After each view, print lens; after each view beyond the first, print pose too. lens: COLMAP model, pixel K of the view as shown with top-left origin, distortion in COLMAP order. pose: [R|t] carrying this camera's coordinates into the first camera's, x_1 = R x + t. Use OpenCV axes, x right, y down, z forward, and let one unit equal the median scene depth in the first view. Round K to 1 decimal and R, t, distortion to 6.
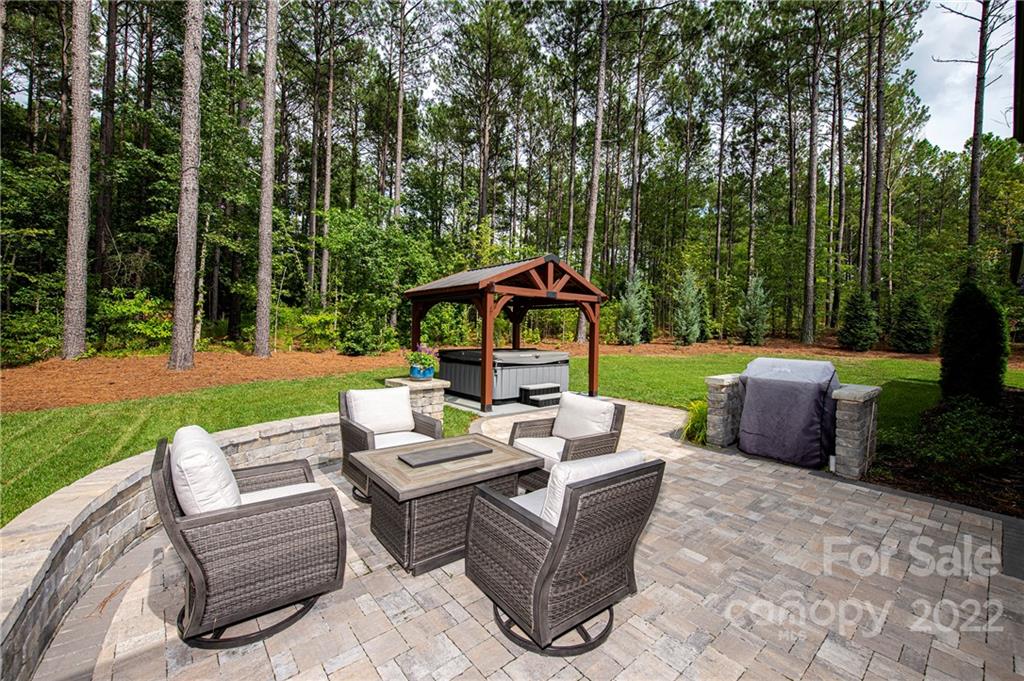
lens RADIAL K [[412.7, 0, 514.4], [0, 412.7, 336.3], [0, 0, 1]] dist [0.012215, -0.001740]
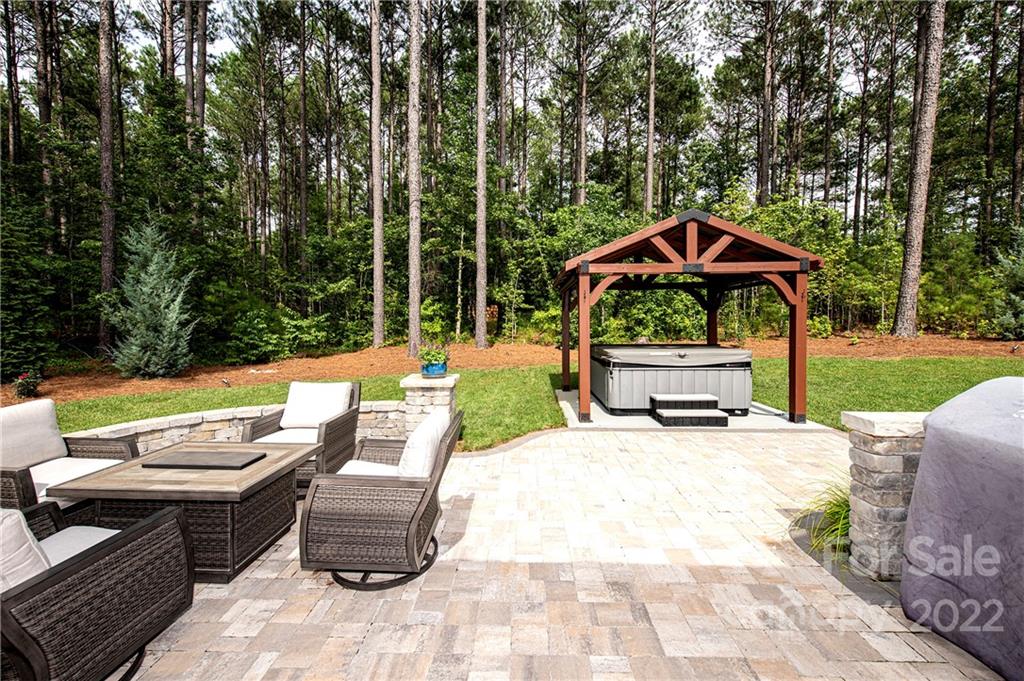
lens RADIAL K [[412.7, 0, 510.0], [0, 412.7, 331.6], [0, 0, 1]] dist [0.012215, -0.001740]
pose [[0.740012, -0.009074, -0.672532, 0.159665], [0.011724, 0.999931, -0.000591, 0.001776], [0.672491, -0.007447, 0.740067, 0.130923]]
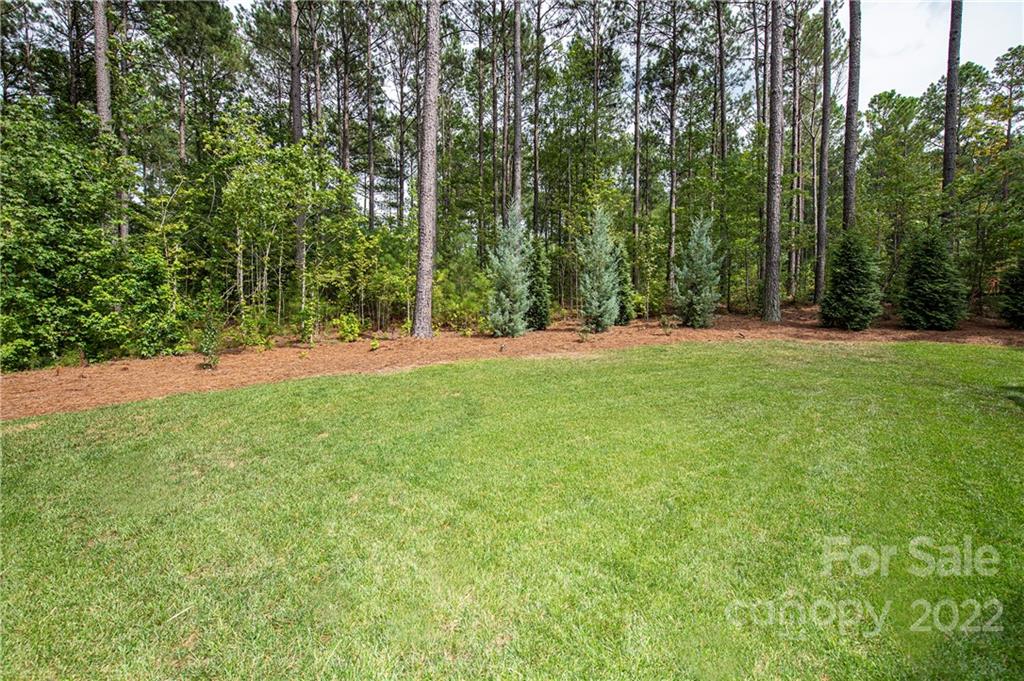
lens RADIAL K [[412.7, 0, 510.1], [0, 412.7, 338.9], [0, 0, 1]] dist [0.012215, -0.001740]
pose [[0.984074, -0.049485, 0.170730, 0.200829], [0.041431, 0.997868, 0.050421, -0.004723], [-0.172861, -0.042544, 0.984027, 0.467606]]
